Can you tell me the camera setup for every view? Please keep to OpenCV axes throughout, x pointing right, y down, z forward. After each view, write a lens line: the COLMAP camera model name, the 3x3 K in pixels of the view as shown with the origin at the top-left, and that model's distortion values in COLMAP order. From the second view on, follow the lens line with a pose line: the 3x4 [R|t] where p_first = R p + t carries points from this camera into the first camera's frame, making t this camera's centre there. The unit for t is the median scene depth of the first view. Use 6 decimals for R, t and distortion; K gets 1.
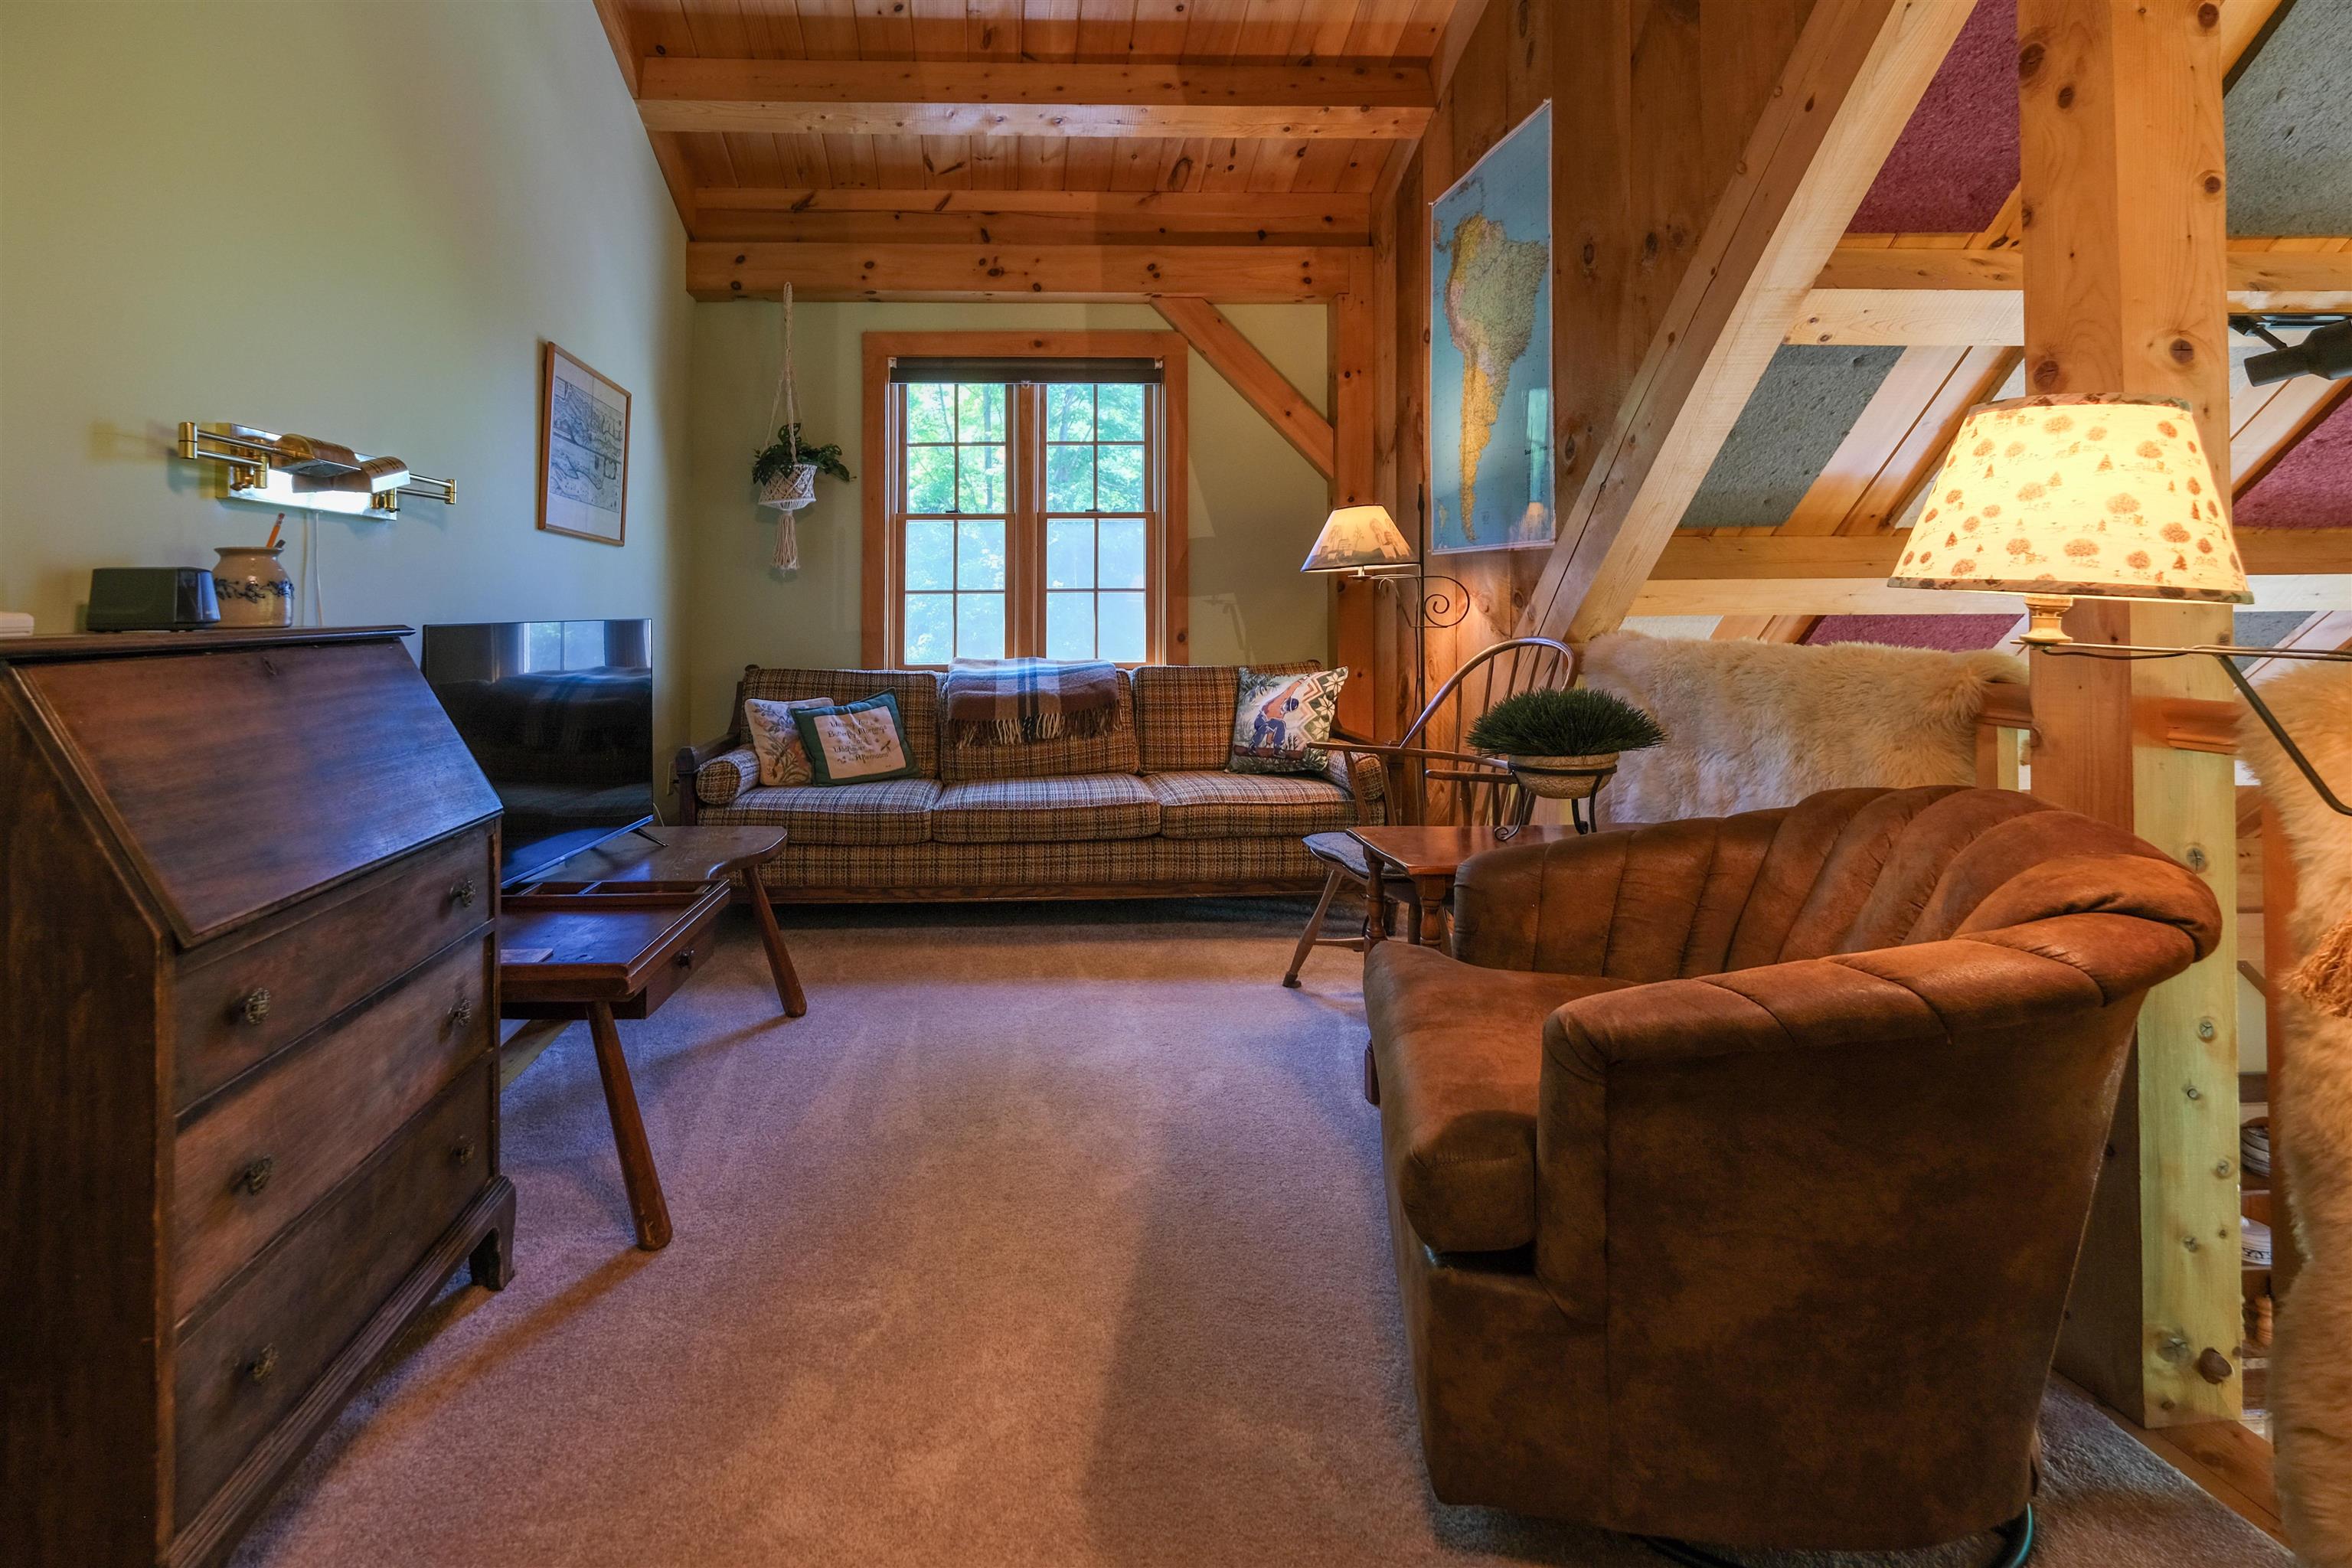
lens RADIAL K [[1120.9, 0, 1176.0], [0, 1120.9, 784.0], [0, 0, 1]] dist [-0.001355, -0.000430]
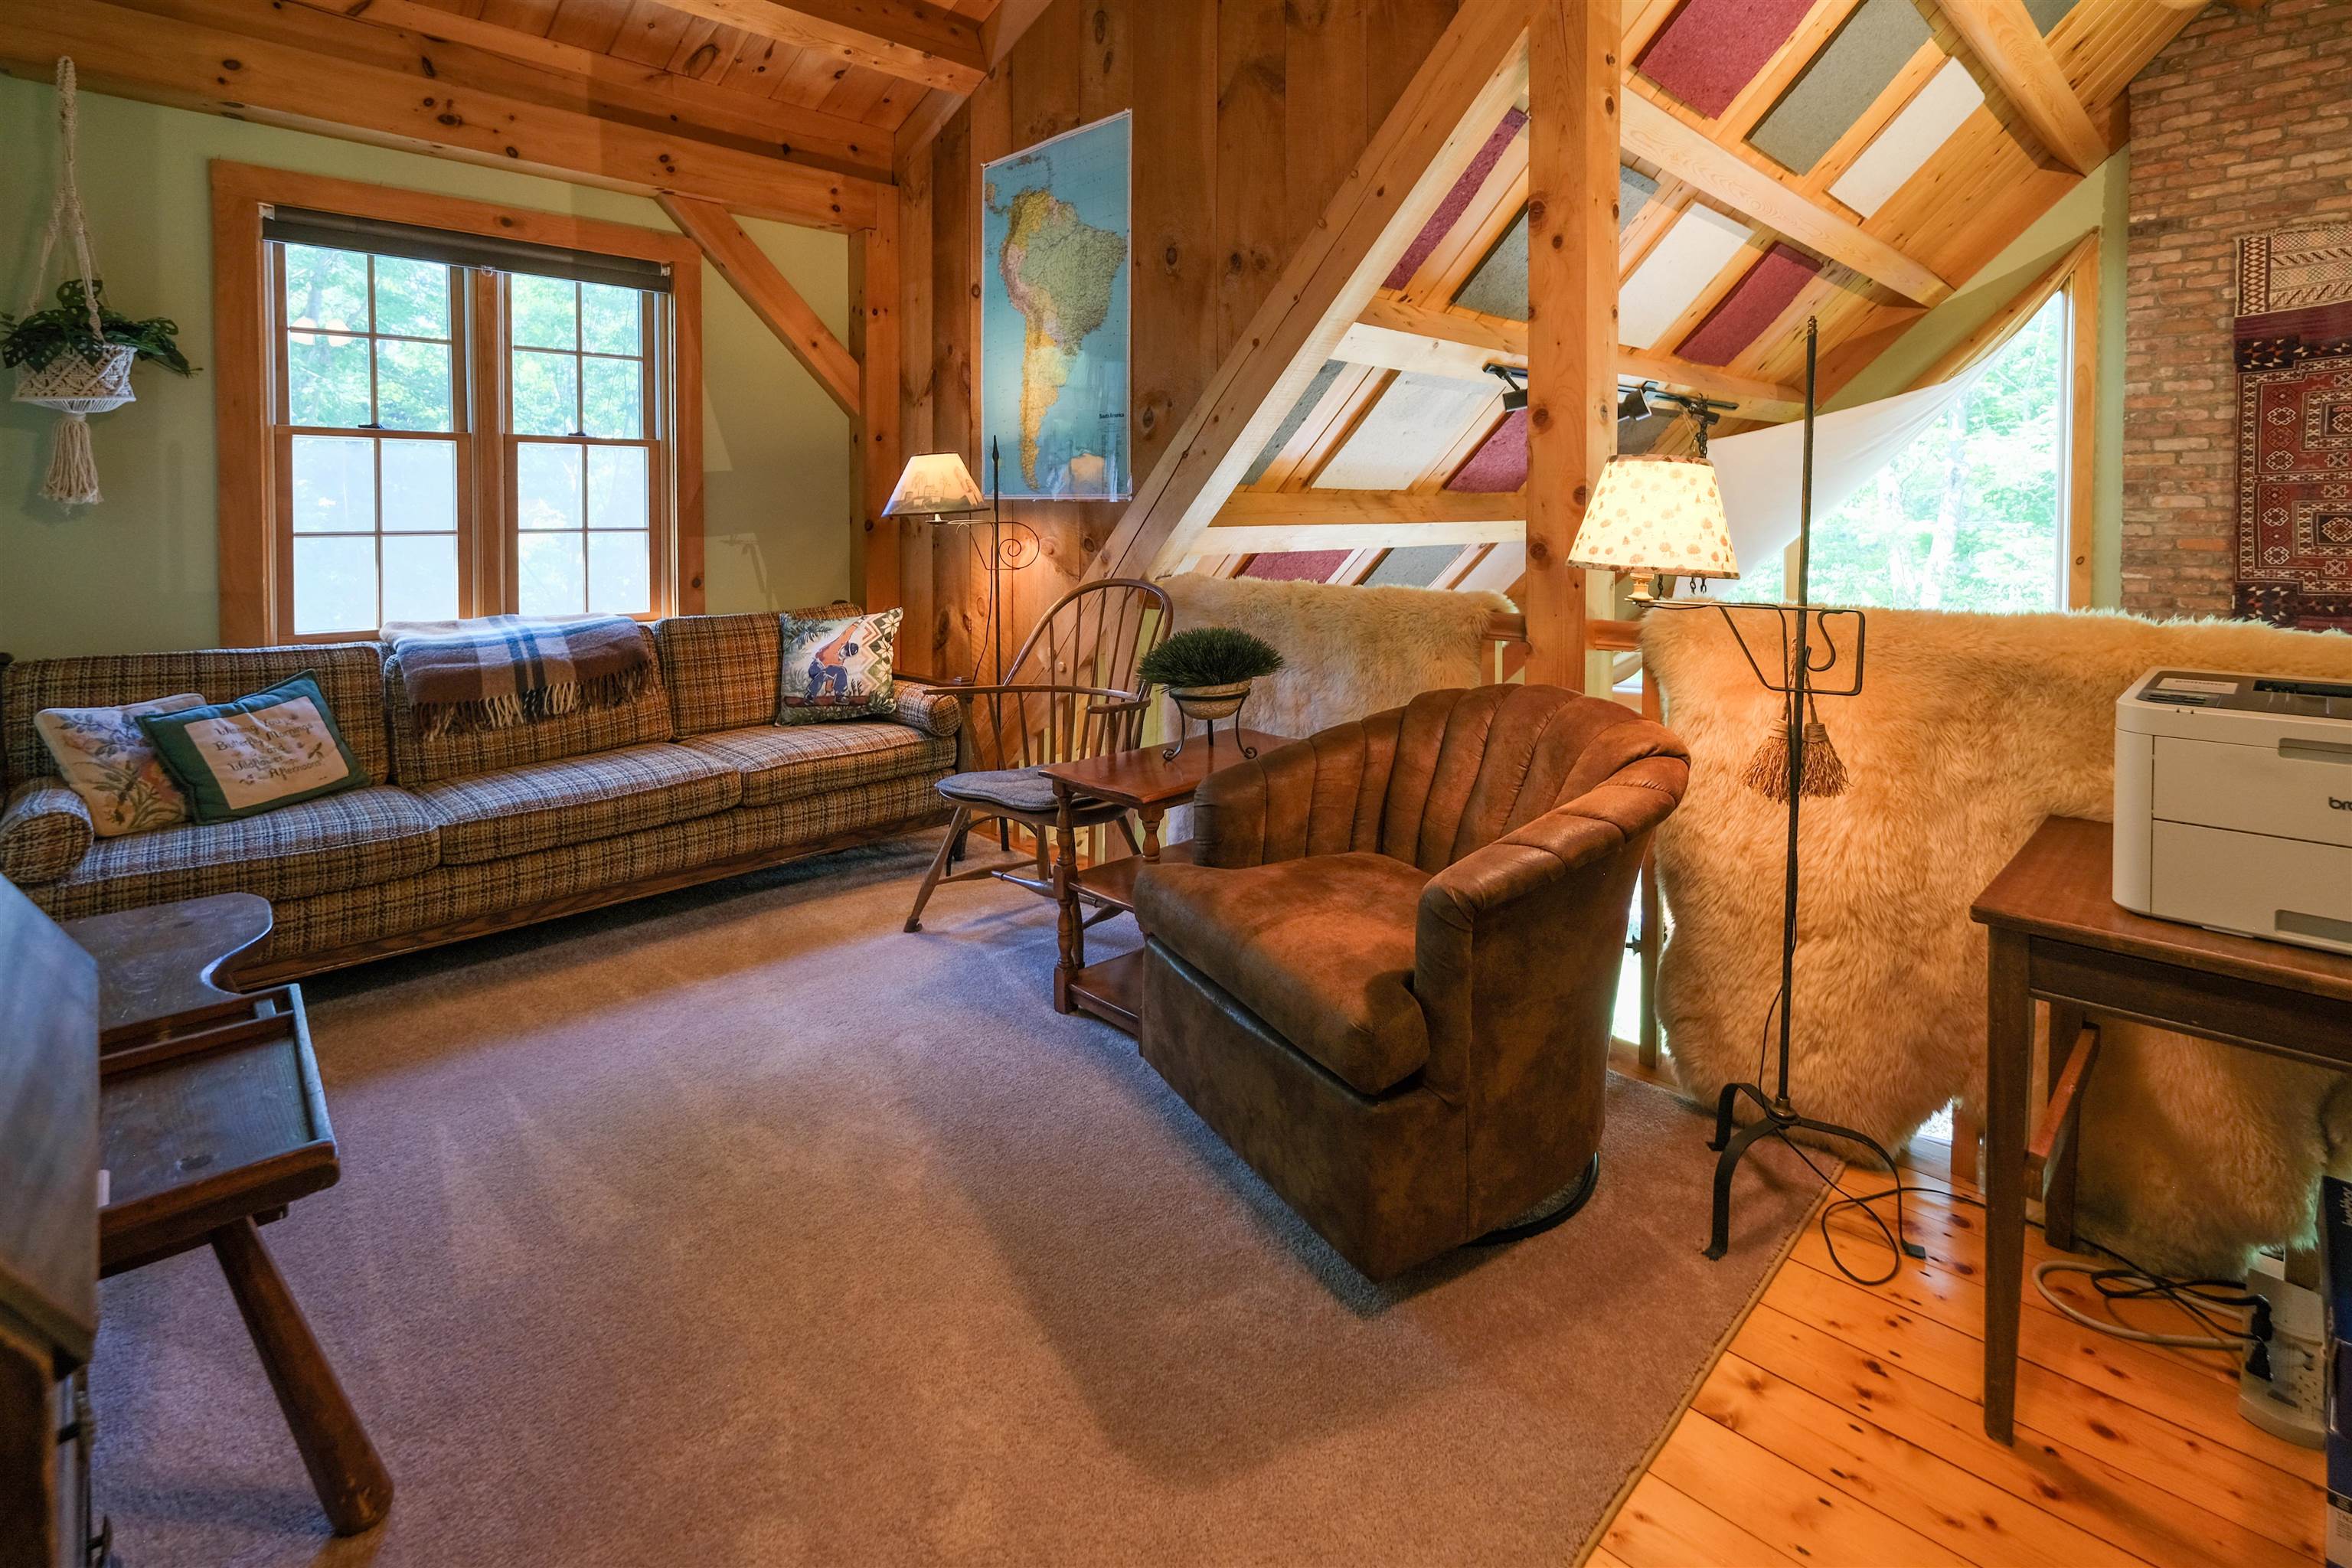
lens RADIAL K [[1085.5, 0, 1175.6], [0, 1085.5, 724.3], [0, 0, 1]] dist [0.000757, -0.000294]
pose [[0.733740, -0.127918, 0.667280, -0.337061], [0.096333, 0.991782, 0.084198, -0.060198], [-0.672567, 0.002502, 0.740032, 0.114913]]
